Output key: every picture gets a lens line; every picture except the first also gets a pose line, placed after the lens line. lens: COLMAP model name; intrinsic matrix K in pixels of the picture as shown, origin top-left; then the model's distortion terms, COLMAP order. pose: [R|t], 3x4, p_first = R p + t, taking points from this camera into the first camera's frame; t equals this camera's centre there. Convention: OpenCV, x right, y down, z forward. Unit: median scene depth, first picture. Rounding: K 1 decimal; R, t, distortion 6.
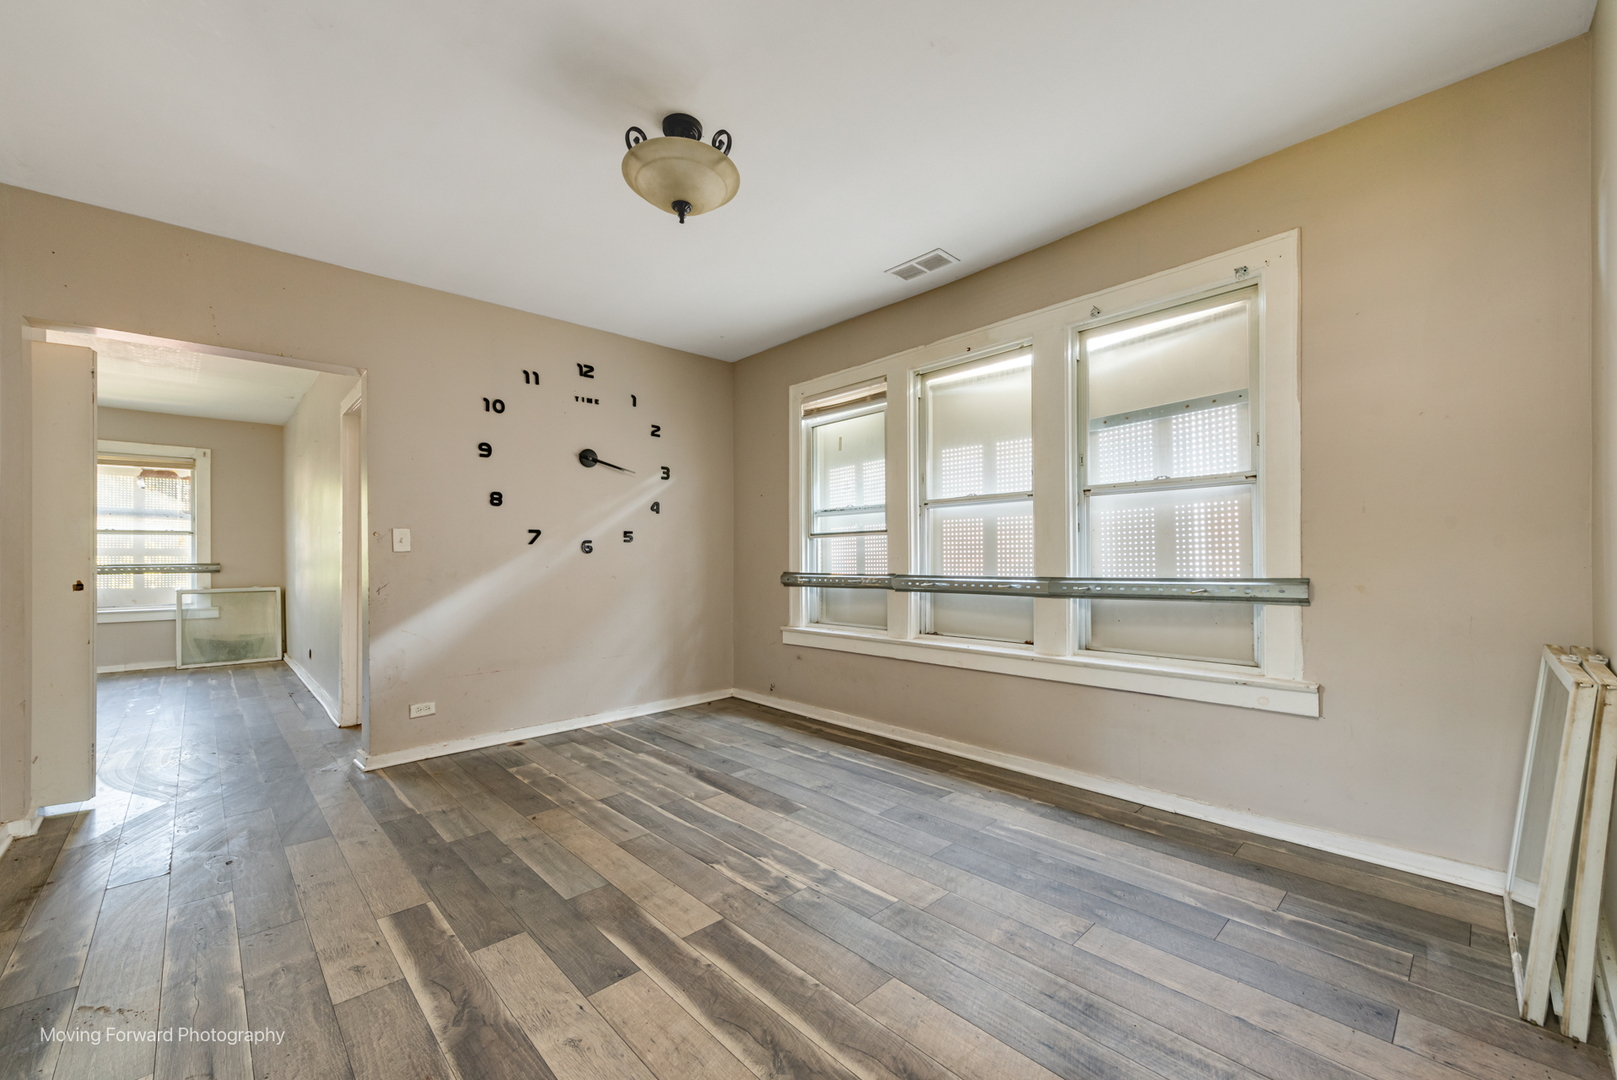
lens RADIAL K [[677.9, 0, 808.5], [0, 677.9, 540.0], [0, 0, 1]] dist [0.027065, -0.000148]
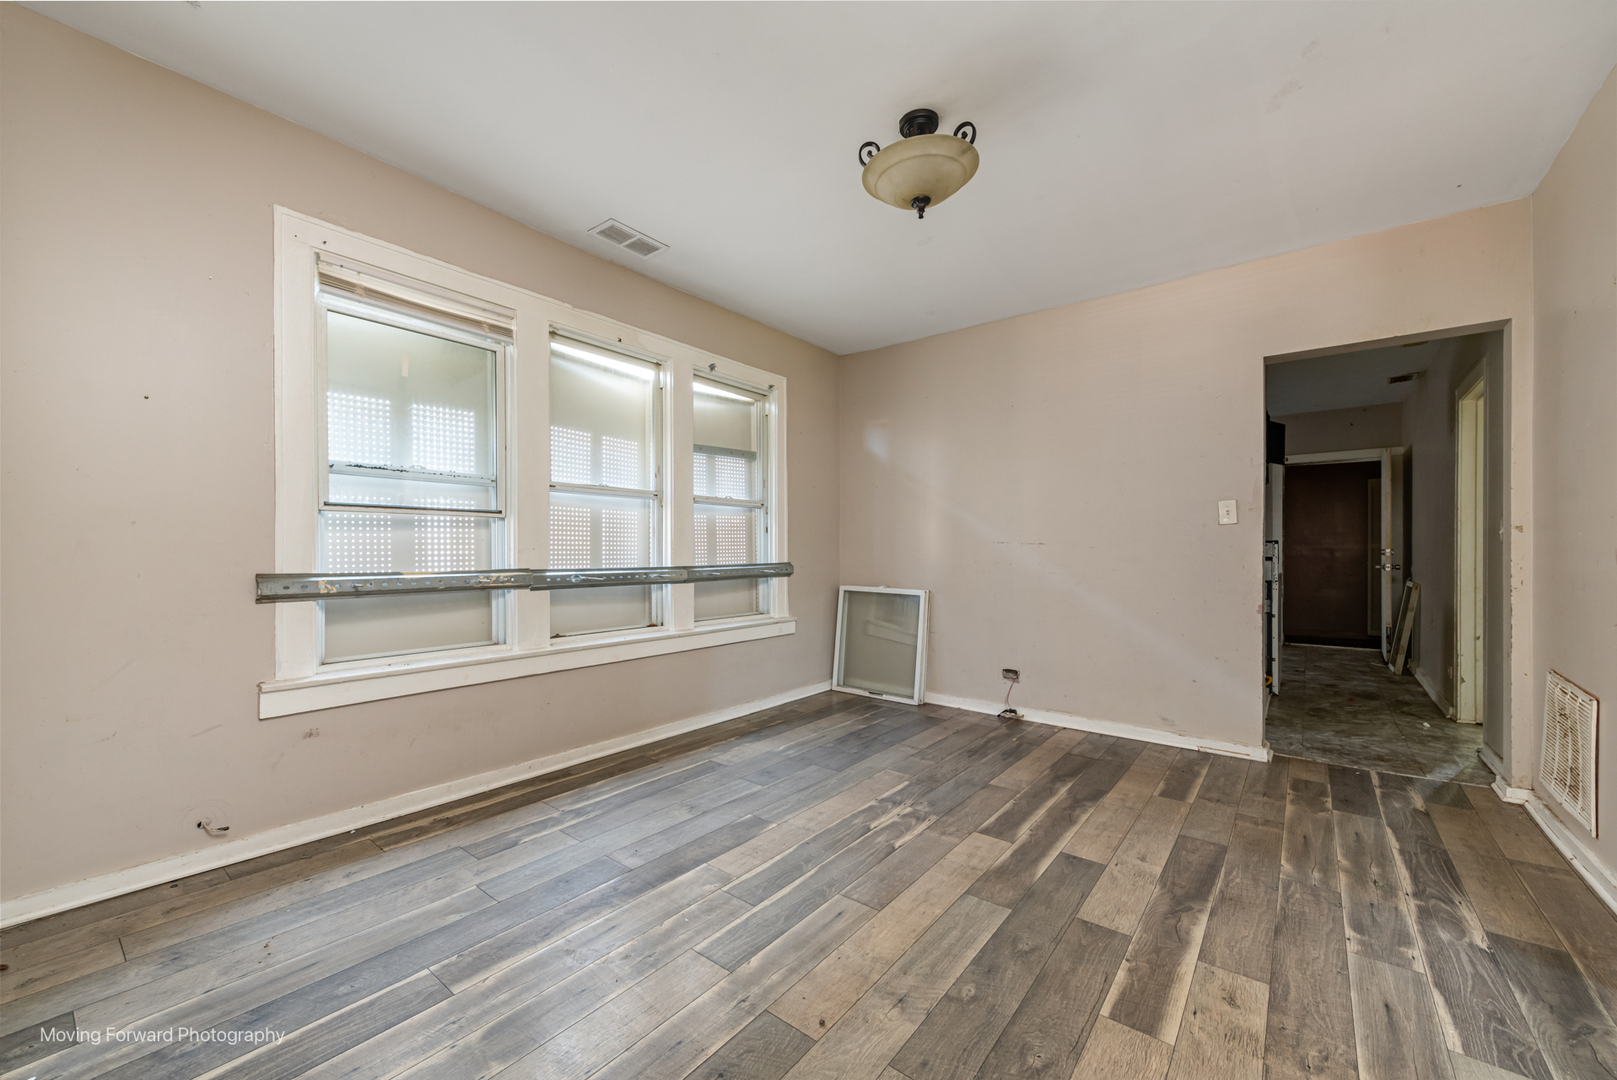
lens RADIAL K [[633.1, 0, 808.5], [0, 633.1, 540.0], [0, 0, 1]] dist [0.007435, -0.000385]
pose [[-0.172573, 0.026886, 0.984630, -0.940560], [-0.024059, 0.999214, -0.031501, 0.044917], [-0.984703, -0.029126, -0.171791, 1.154062]]
